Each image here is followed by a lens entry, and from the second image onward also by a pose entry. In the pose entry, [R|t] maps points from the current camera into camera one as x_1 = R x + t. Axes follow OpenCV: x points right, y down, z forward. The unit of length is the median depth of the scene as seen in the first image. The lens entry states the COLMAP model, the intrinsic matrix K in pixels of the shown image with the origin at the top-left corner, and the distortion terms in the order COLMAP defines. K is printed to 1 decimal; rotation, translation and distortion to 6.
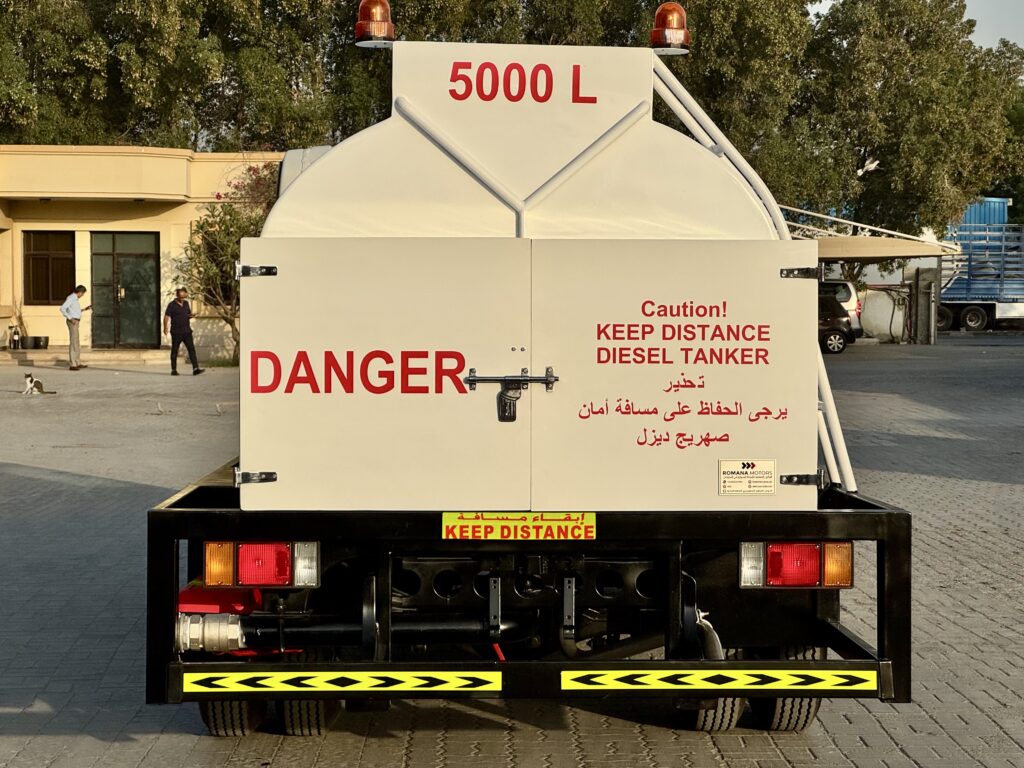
lens RADIAL K [[2200.0, 0, 513.4], [0, 2200.0, 420.3], [0, 0, 1]] dist [-0.201019, 5.103871]
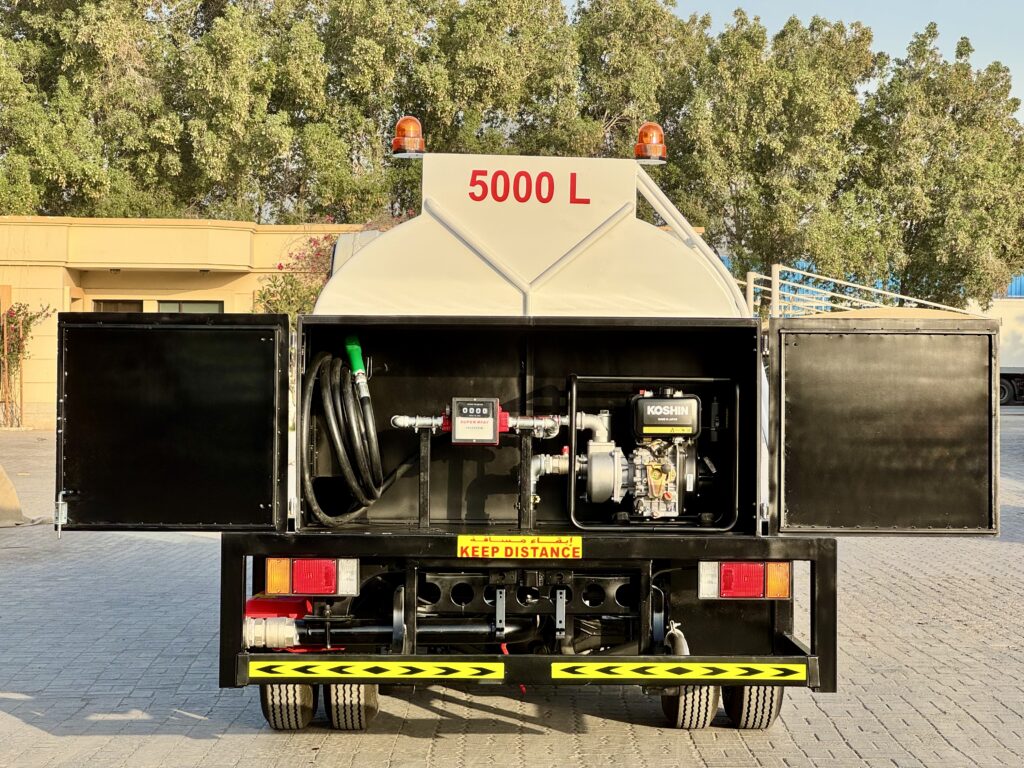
lens RADIAL K [[2303.7, 0, 512.0], [0, 2303.7, 384.0], [0, 0, 1]] dist [-0.714714, 13.927809]
pose [[0.999481, 0.004593, -0.031881, 0.022375], [-0.006128, 0.998818, -0.048212, 0.010774], [0.031622, 0.048383, 0.998328, -0.167579]]
